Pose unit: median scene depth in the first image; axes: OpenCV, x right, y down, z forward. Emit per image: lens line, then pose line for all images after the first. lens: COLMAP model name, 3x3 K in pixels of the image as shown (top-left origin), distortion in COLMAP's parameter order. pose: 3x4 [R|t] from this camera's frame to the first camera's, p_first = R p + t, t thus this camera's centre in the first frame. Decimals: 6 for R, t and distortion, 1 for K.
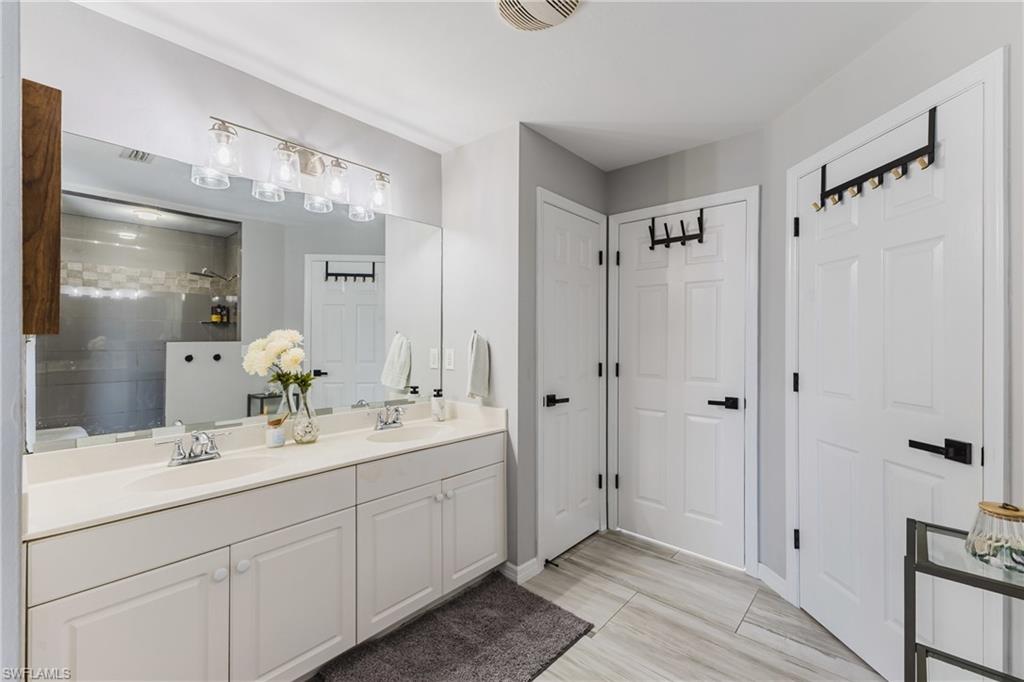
lens RADIAL K [[441.1, 0, 520.1], [0, 441.1, 341.4], [0, 0, 1]] dist [0.006925, -0.000256]
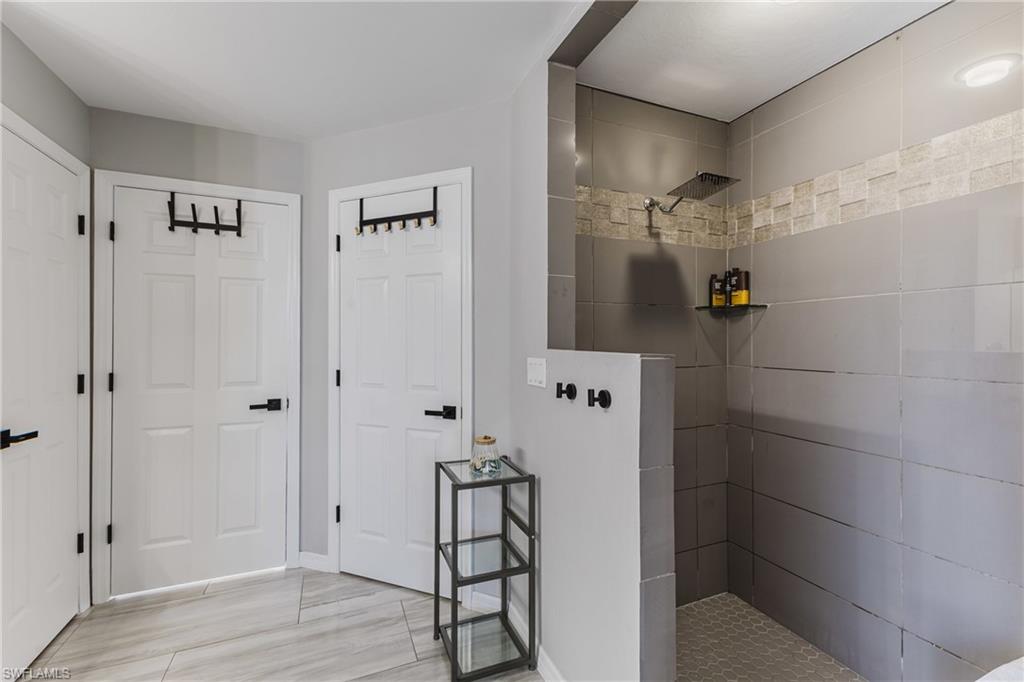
lens RADIAL K [[441.1, 0, 520.1], [0, 441.1, 341.4], [0, 0, 1]] dist [0.006925, -0.000256]
pose [[0.409236, -0.001910, 0.912426, -0.201656], [0.003359, 0.999994, 0.000587, -0.001562], [-0.912422, 0.002824, 0.409240, 0.083134]]
